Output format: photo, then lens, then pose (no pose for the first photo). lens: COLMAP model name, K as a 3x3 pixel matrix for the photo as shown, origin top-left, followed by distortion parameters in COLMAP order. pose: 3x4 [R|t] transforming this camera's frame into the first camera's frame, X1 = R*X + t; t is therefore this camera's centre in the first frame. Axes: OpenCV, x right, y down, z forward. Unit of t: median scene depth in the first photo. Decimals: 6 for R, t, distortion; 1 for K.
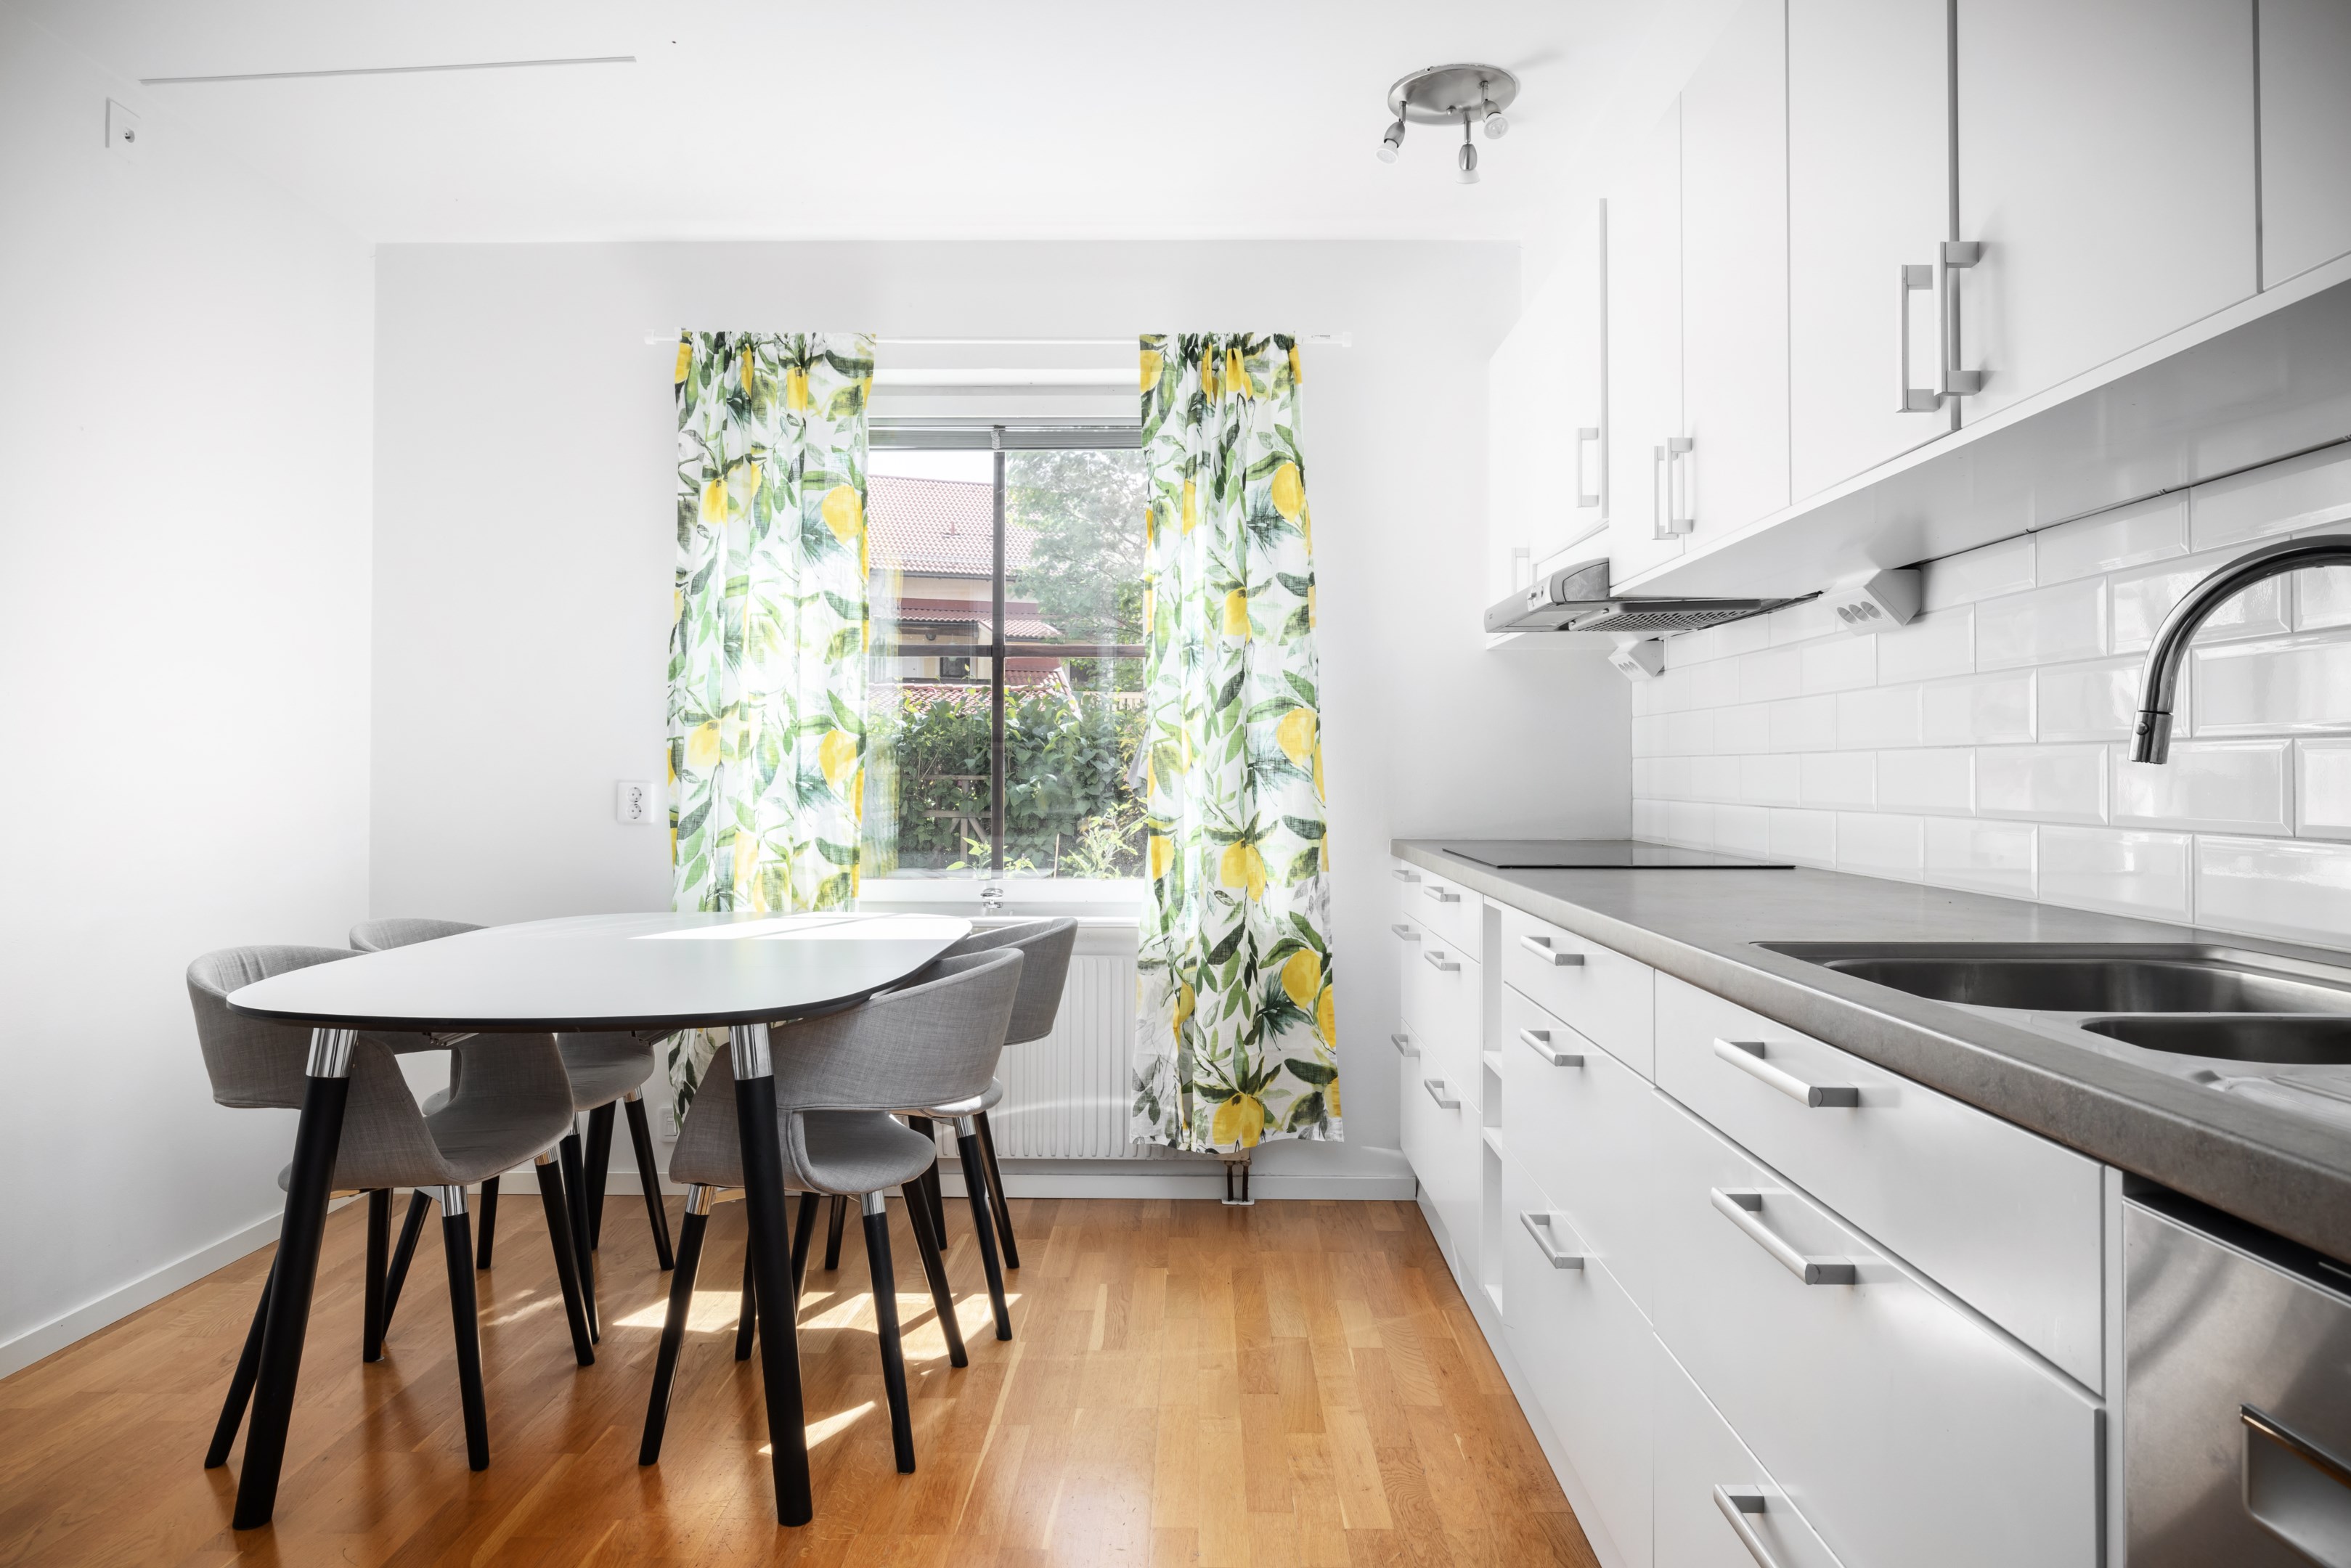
lens RADIAL K [[1493.5, 0, 1181.1], [0, 1493.5, 760.8], [0, 0, 1]] dist [0.002979, 0.001415]
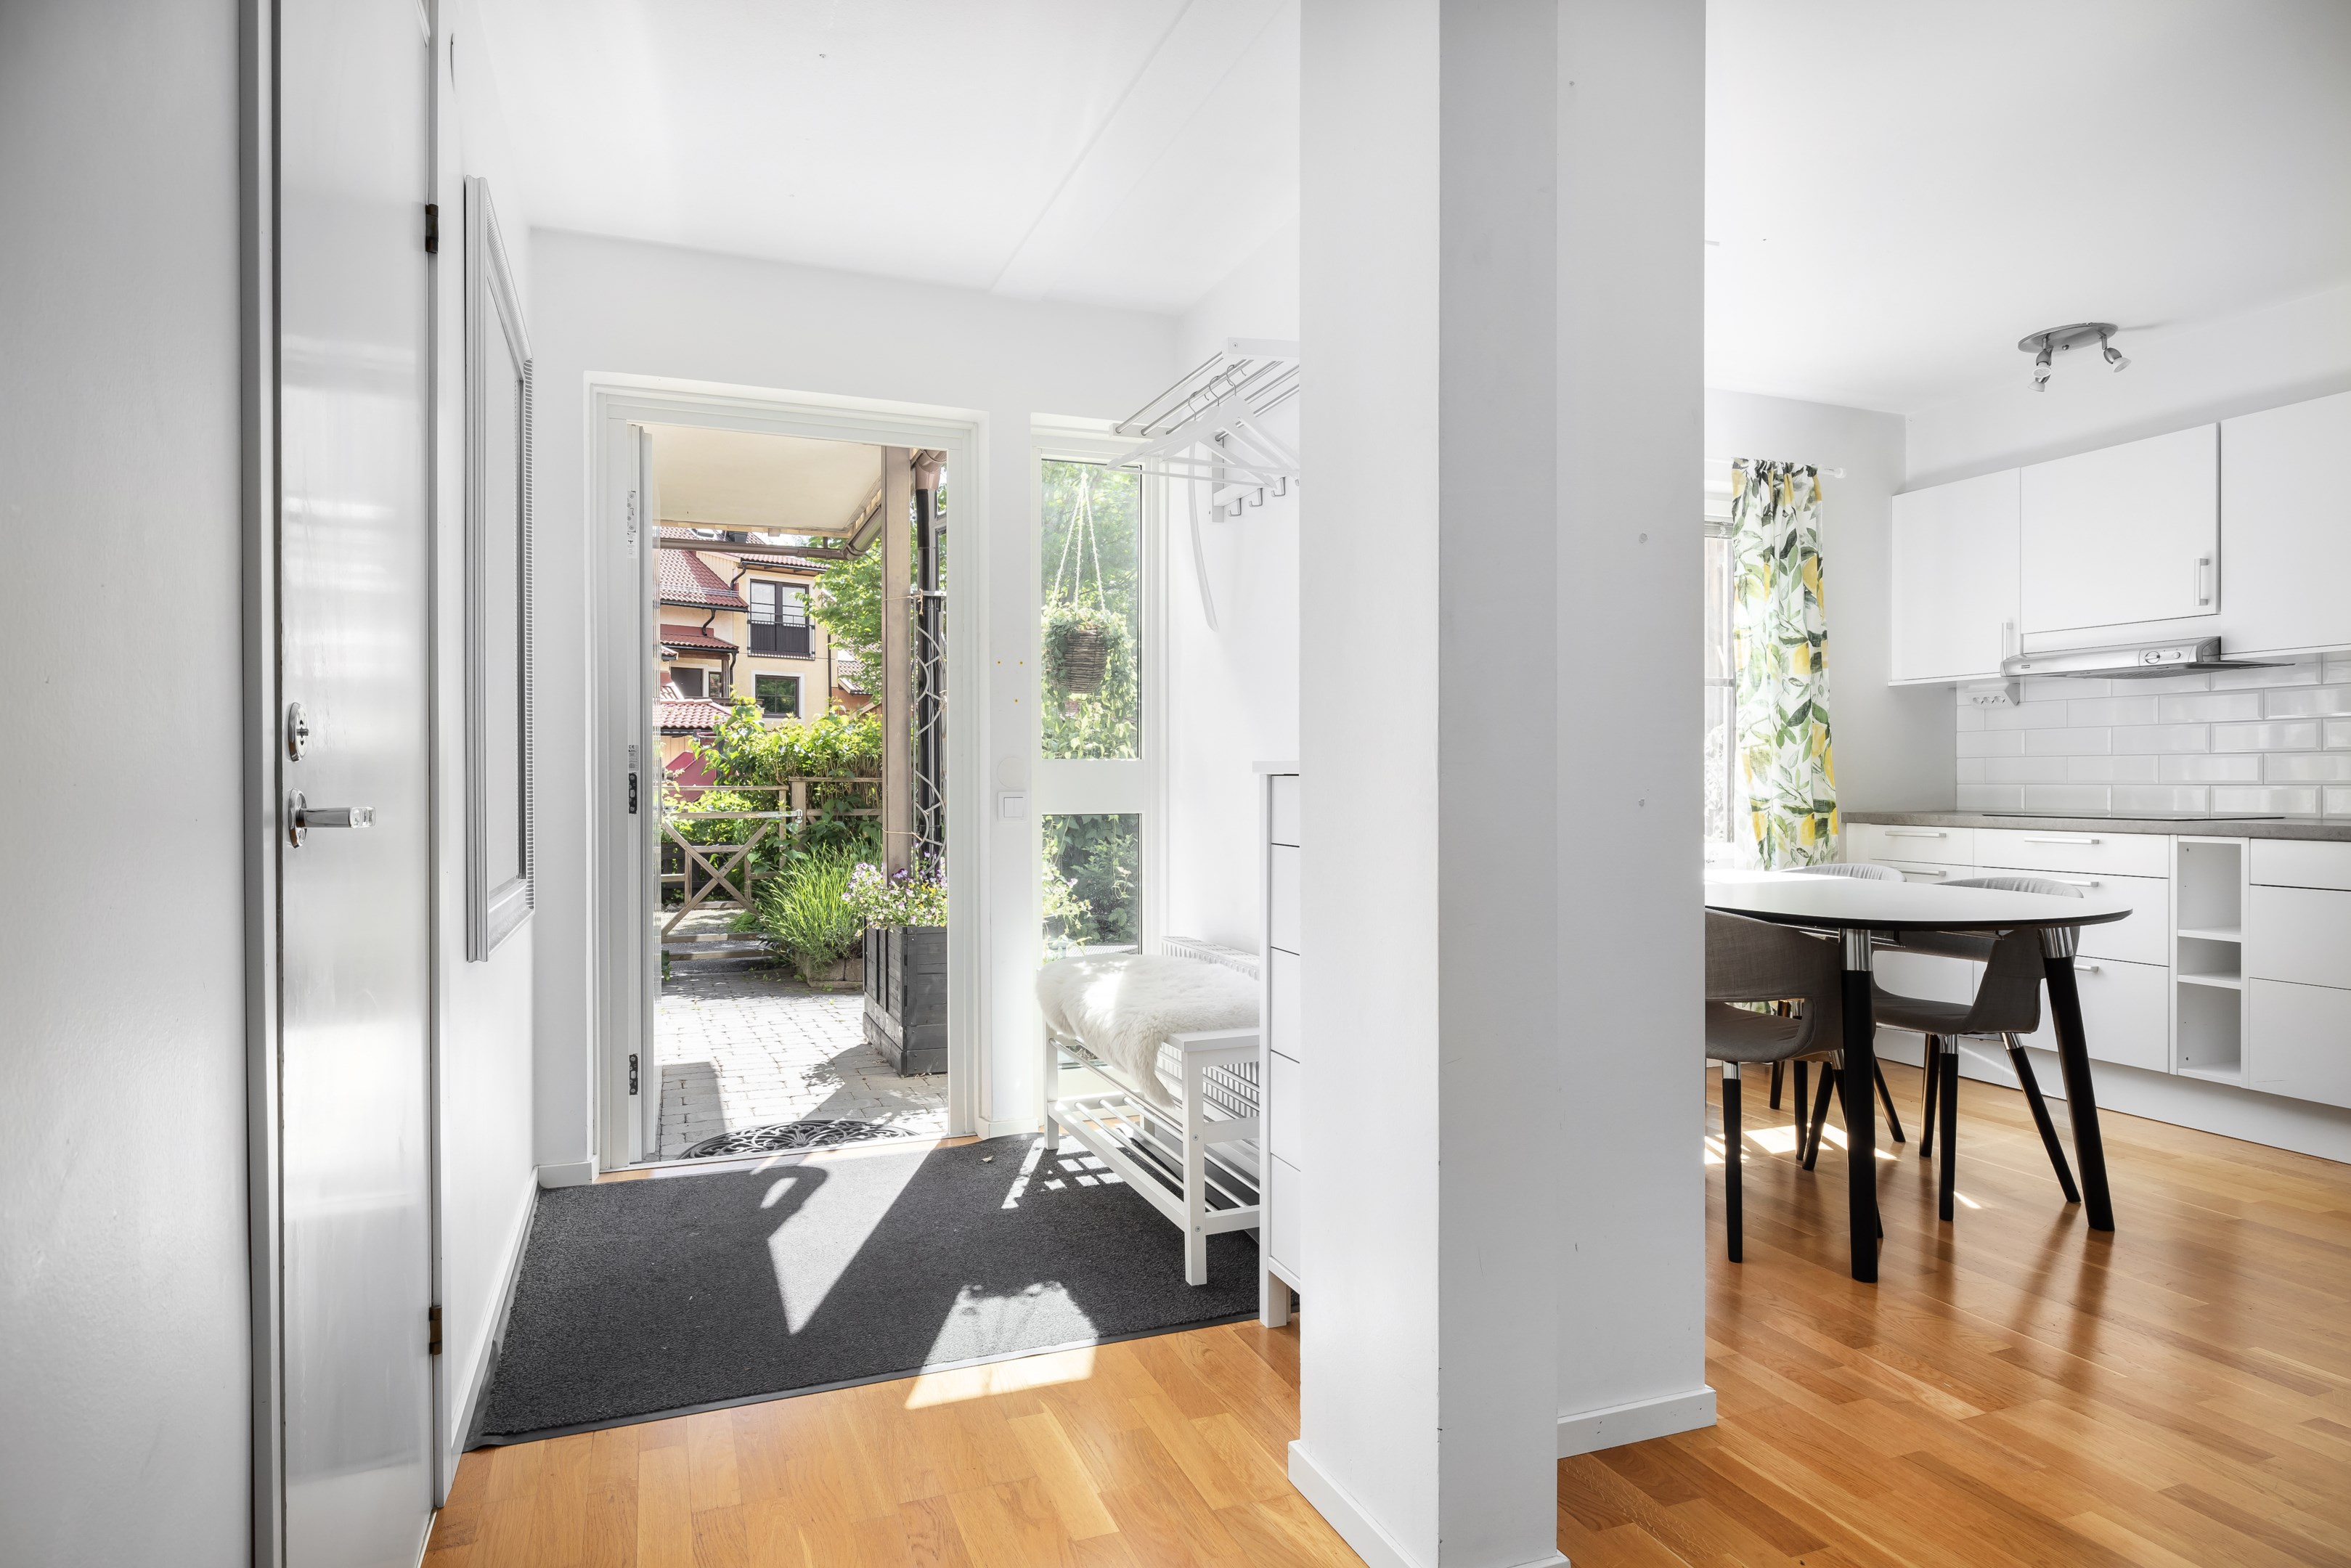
lens RADIAL K [[1291.3, 0, 1159.5], [0, 1291.3, 783.4], [0, 0, 1]] dist [0.003433, 0.000340]
pose [[0.925926, -0.005216, 0.377670, -0.996482], [0.001625, 0.999950, 0.009826, 0.010444], [-0.377702, -0.008485, 0.925888, 0.069284]]
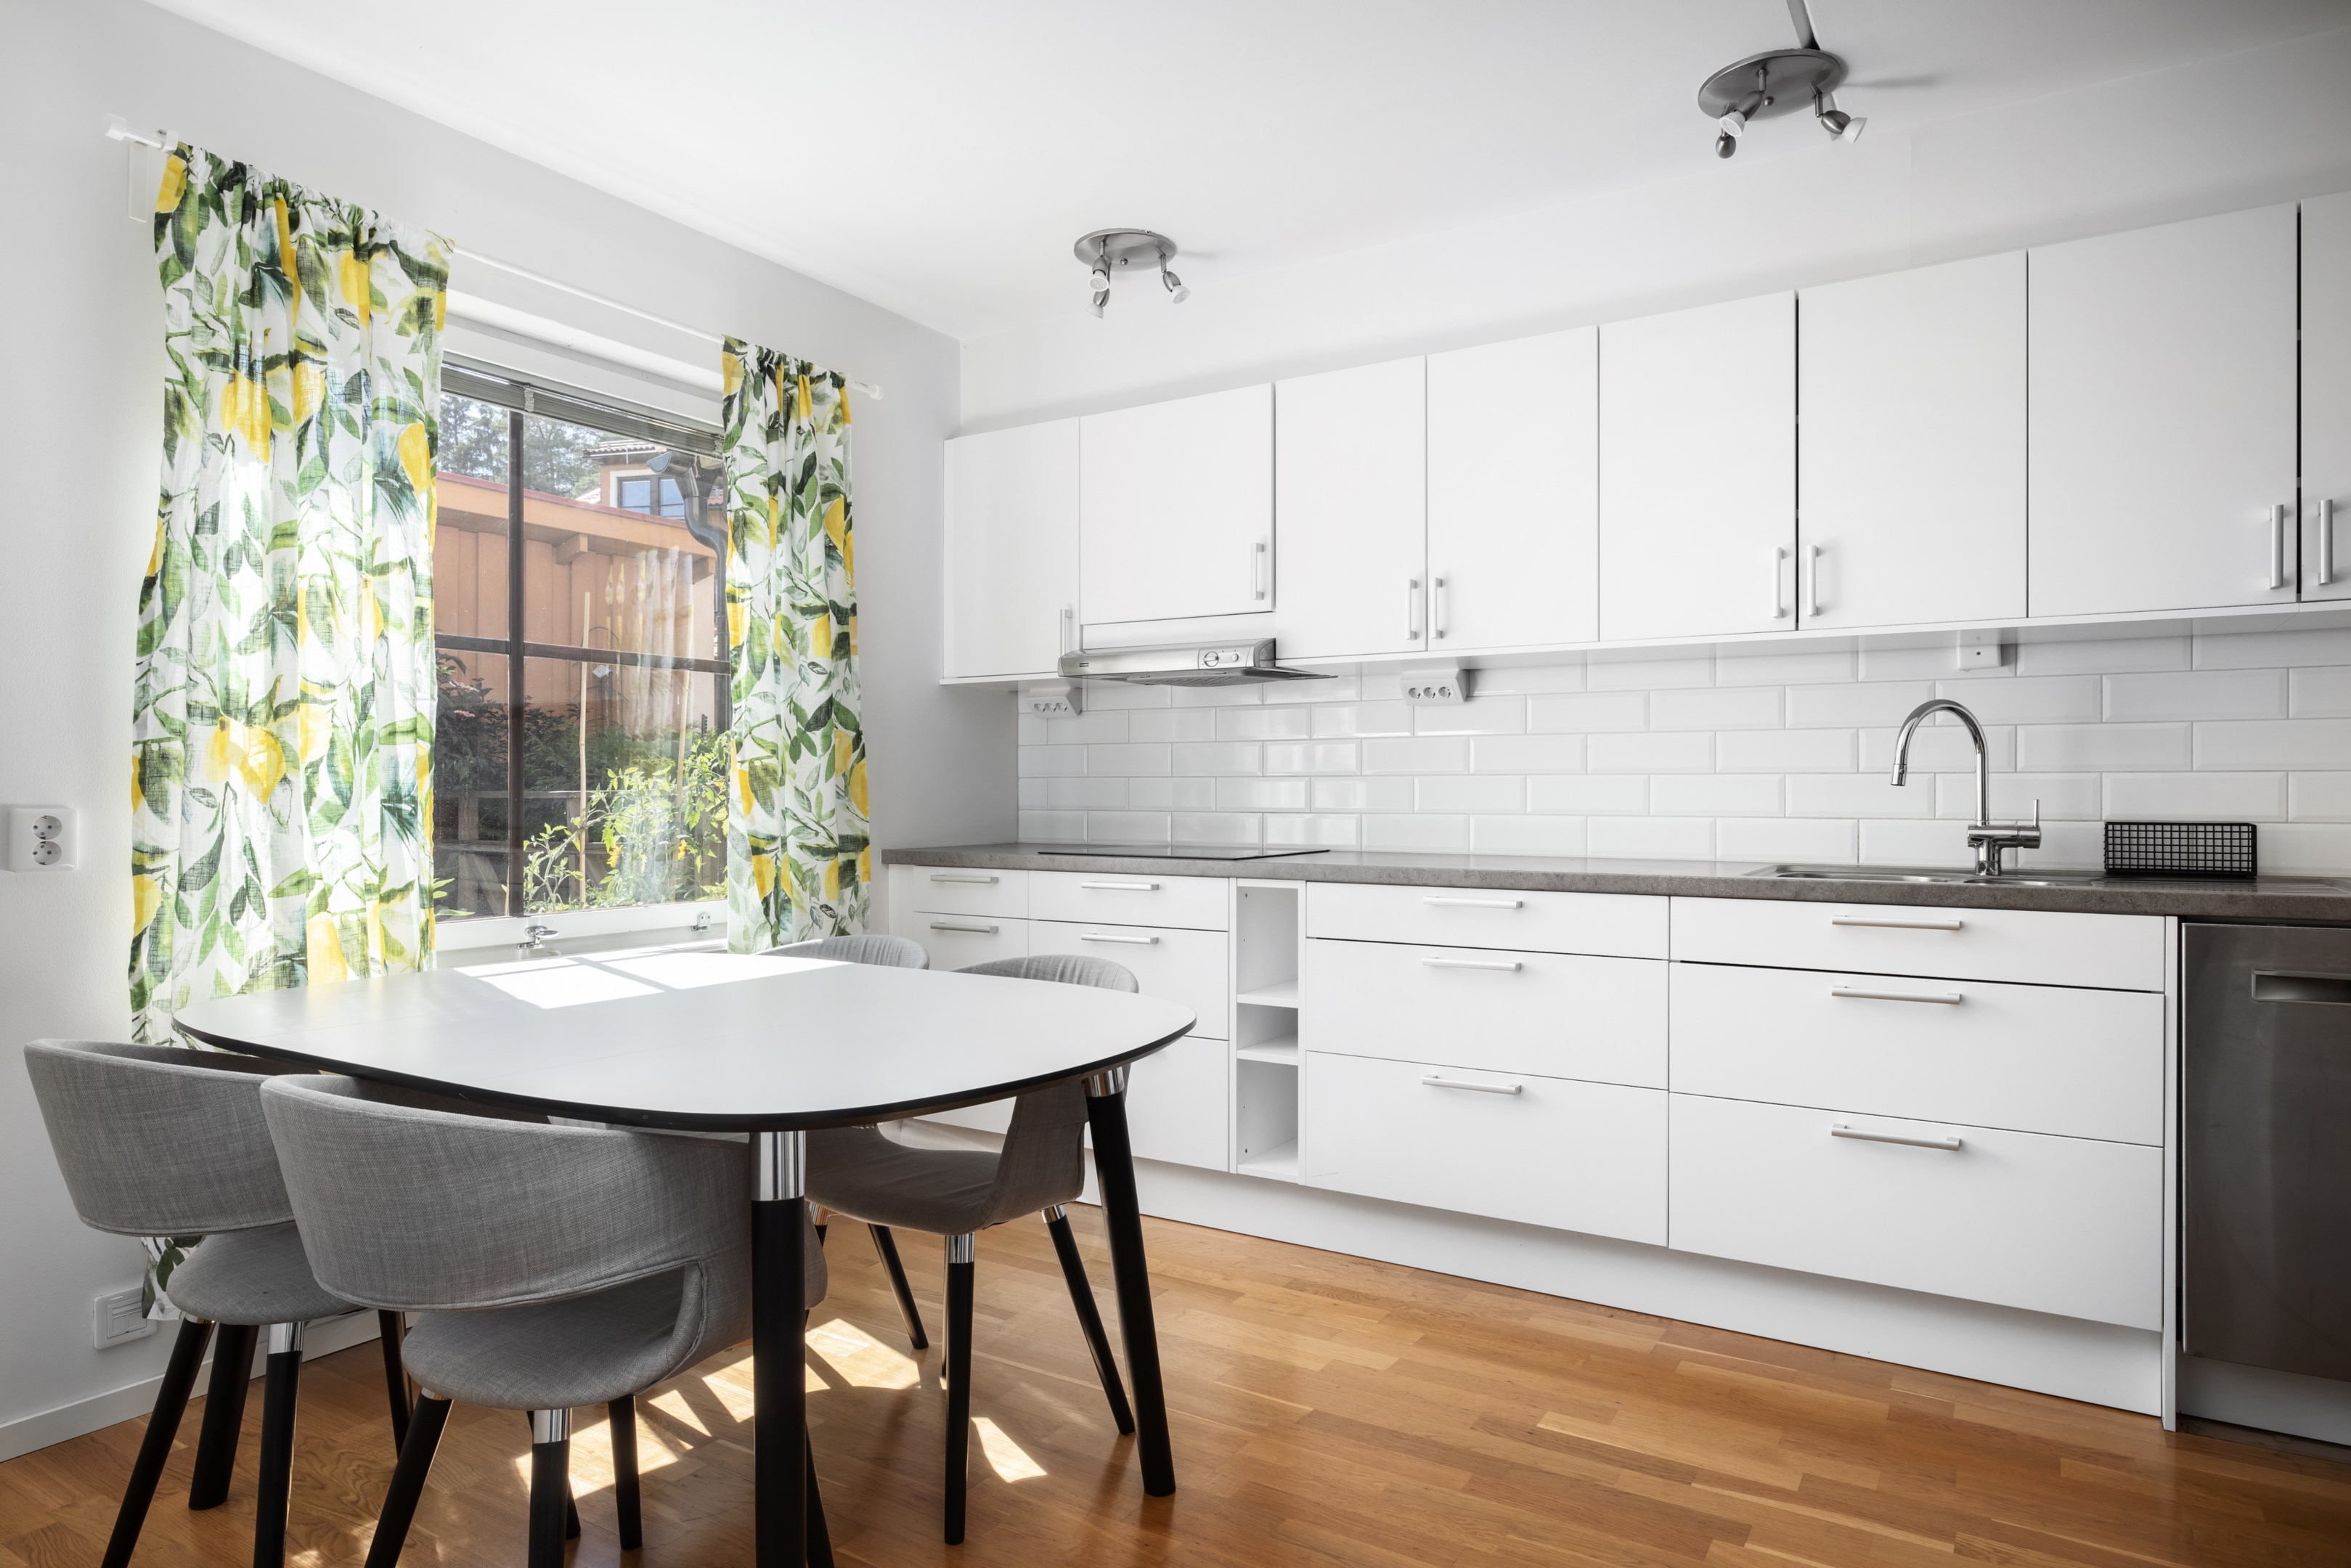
lens RADIAL K [[1389.1, 0, 1179.7], [0, 1389.1, 803.4], [0, 0, 1]] dist [0.008777, -0.000345]
pose [[0.517112, -0.011408, 0.855842, -0.647231], [-0.004370, 0.999863, 0.015969, 0.000749], [-0.855907, -0.011998, 0.516991, 0.282825]]
